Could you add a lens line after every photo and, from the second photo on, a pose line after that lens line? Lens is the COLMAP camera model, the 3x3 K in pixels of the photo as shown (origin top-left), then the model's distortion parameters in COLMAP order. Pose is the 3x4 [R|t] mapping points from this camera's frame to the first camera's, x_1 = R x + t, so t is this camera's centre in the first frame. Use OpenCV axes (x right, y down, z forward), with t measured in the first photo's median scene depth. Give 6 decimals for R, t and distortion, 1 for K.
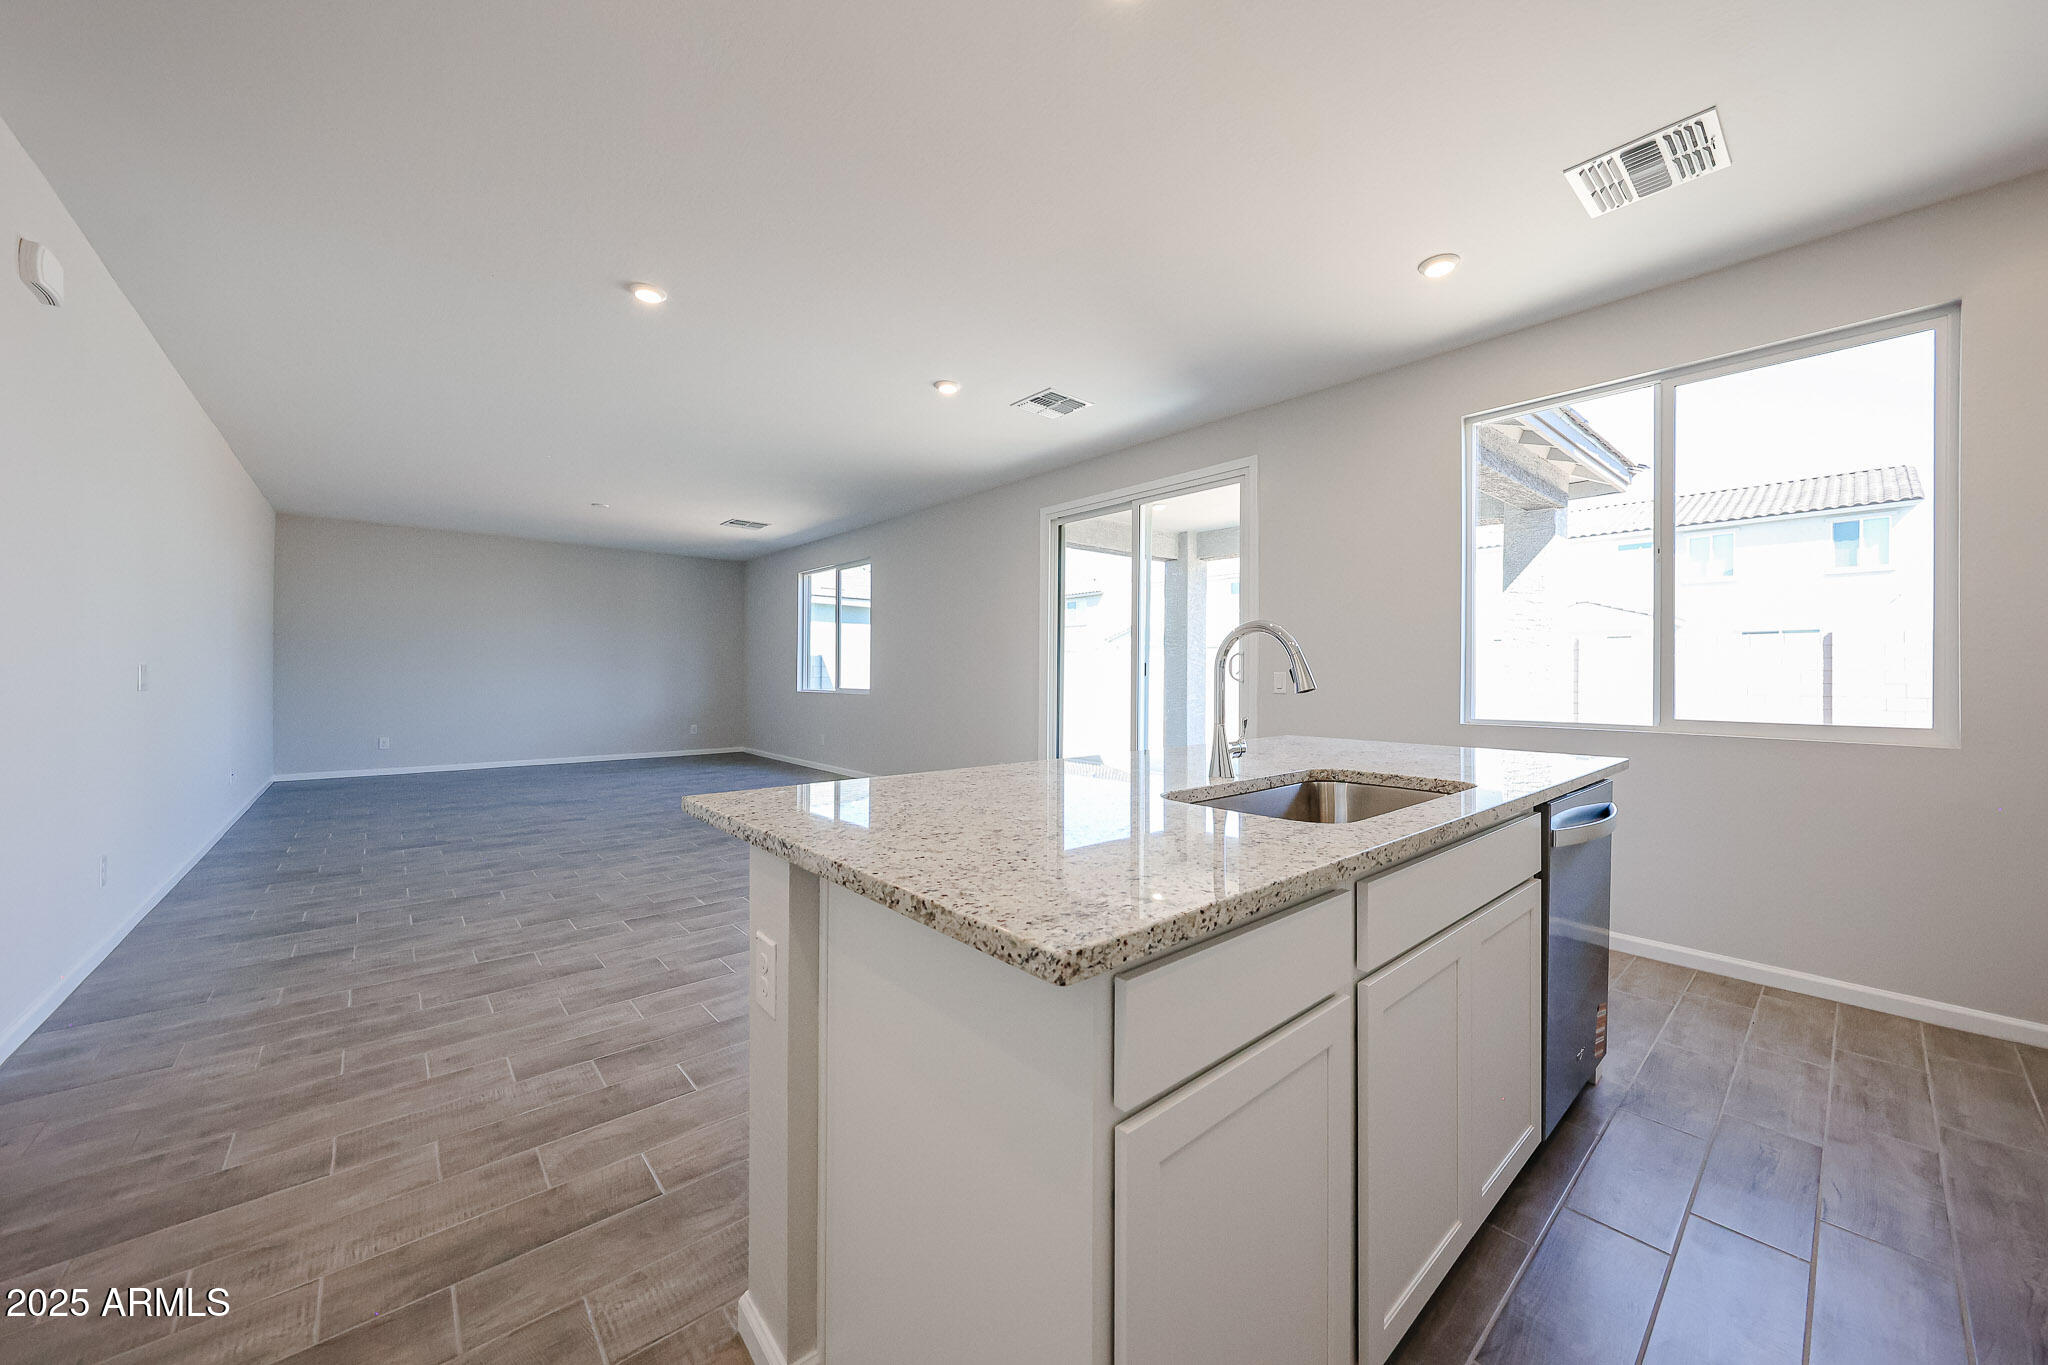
lens RADIAL K [[740.0, 0, 1021.4], [0, 740.0, 680.2], [0, 0, 1]] dist [-0.008189, -0.001055]
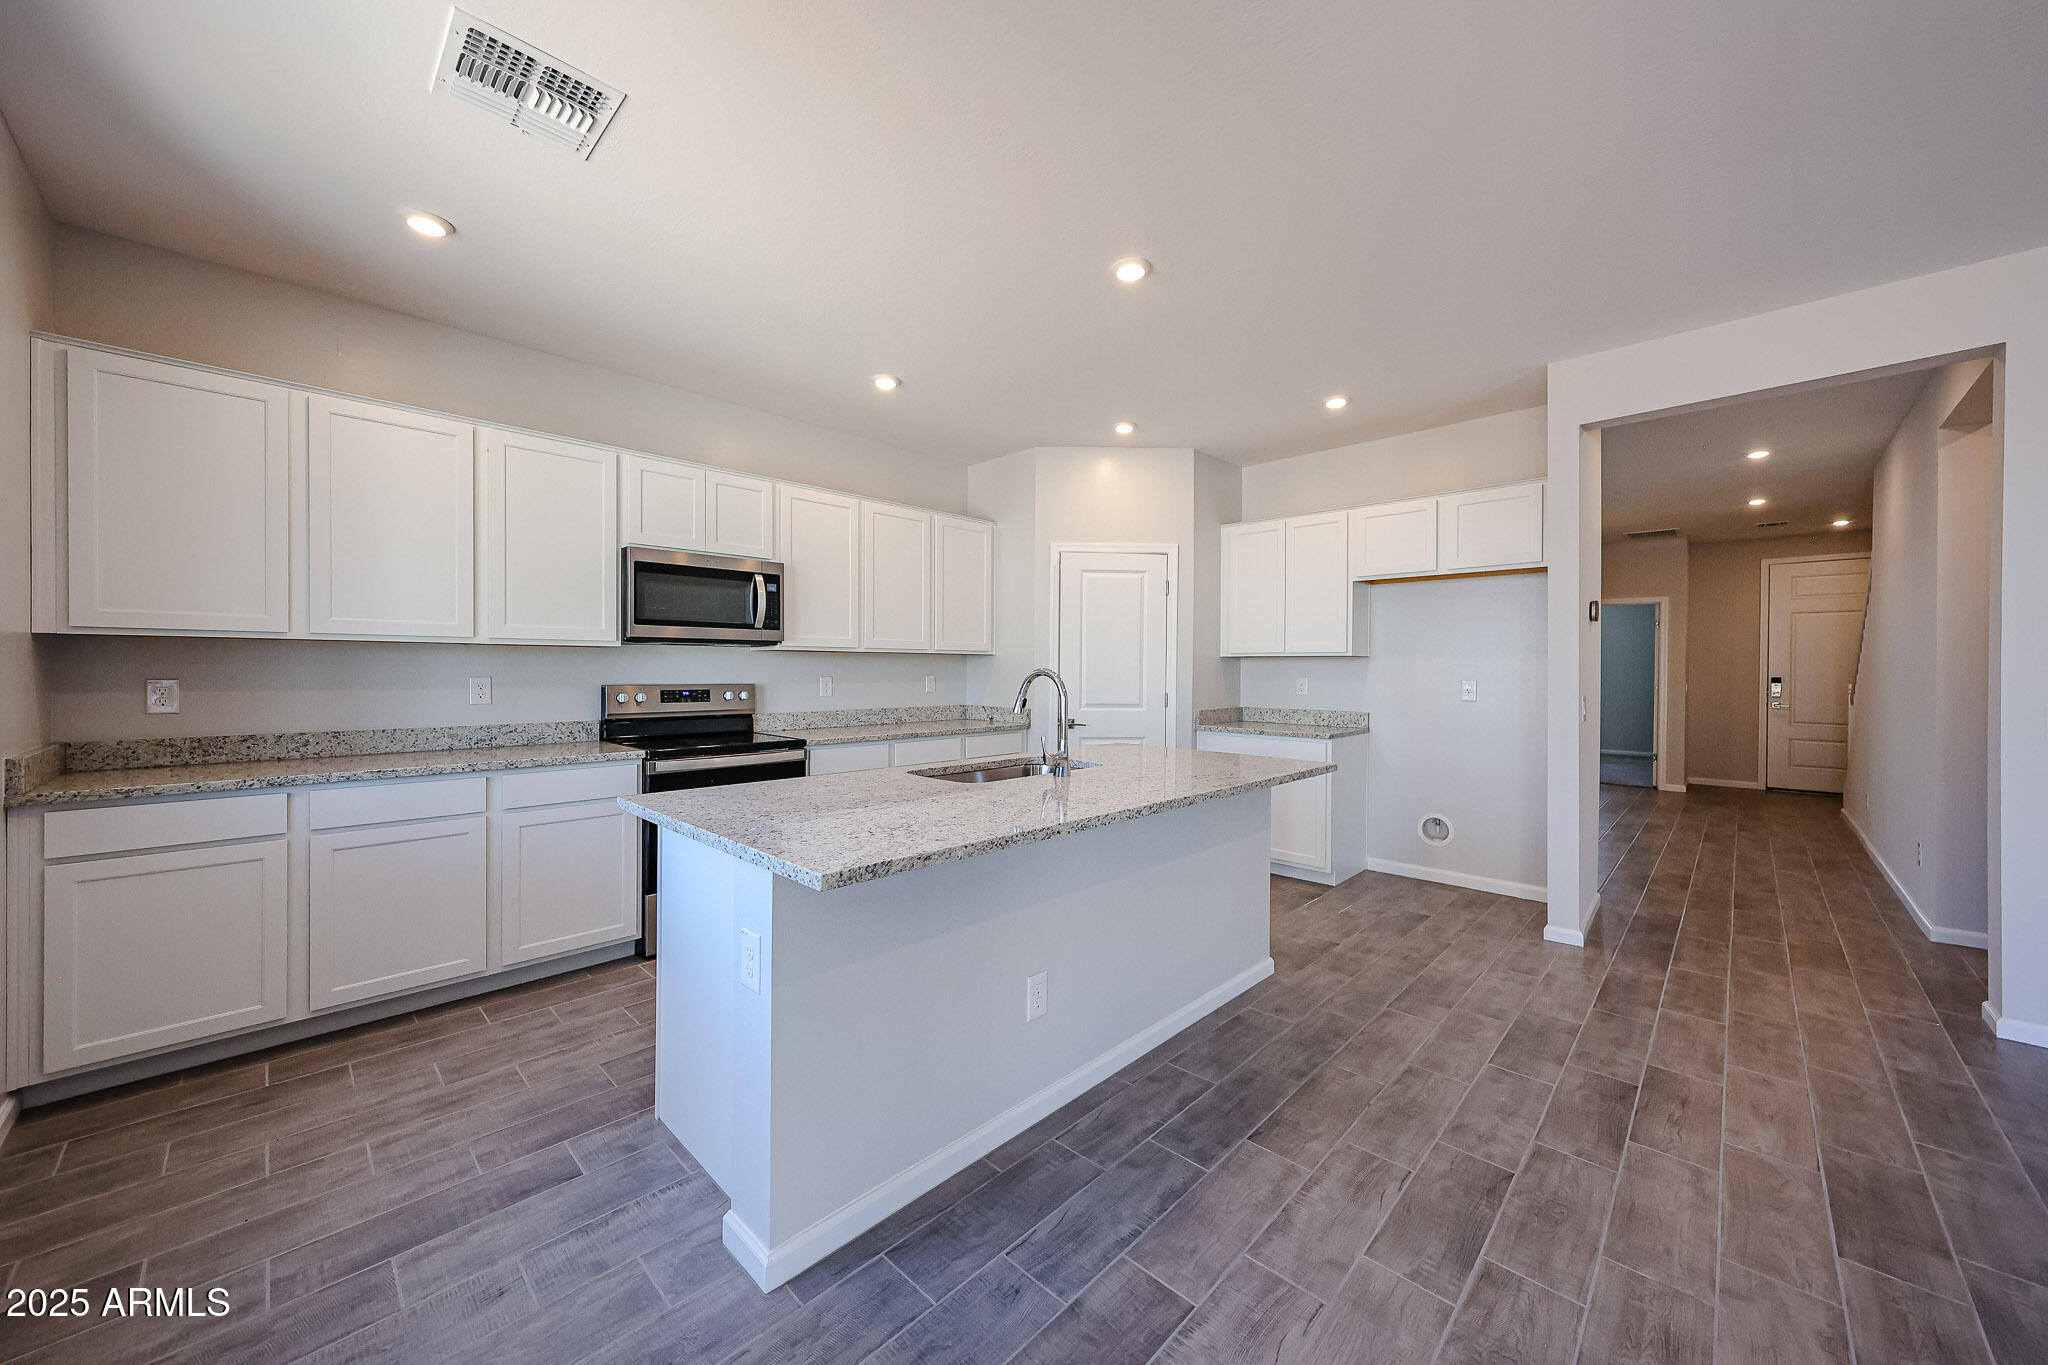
lens RADIAL K [[713.1, 0, 1002.7], [0, 713.1, 669.5], [0, 0, 1]] dist [0.002135, -0.000086]
pose [[-0.998697, -0.011342, -0.049761, 0.351508], [-0.011535, 0.999927, 0.003594, -0.063587], [0.049716, 0.004164, -0.998755, 1.825814]]
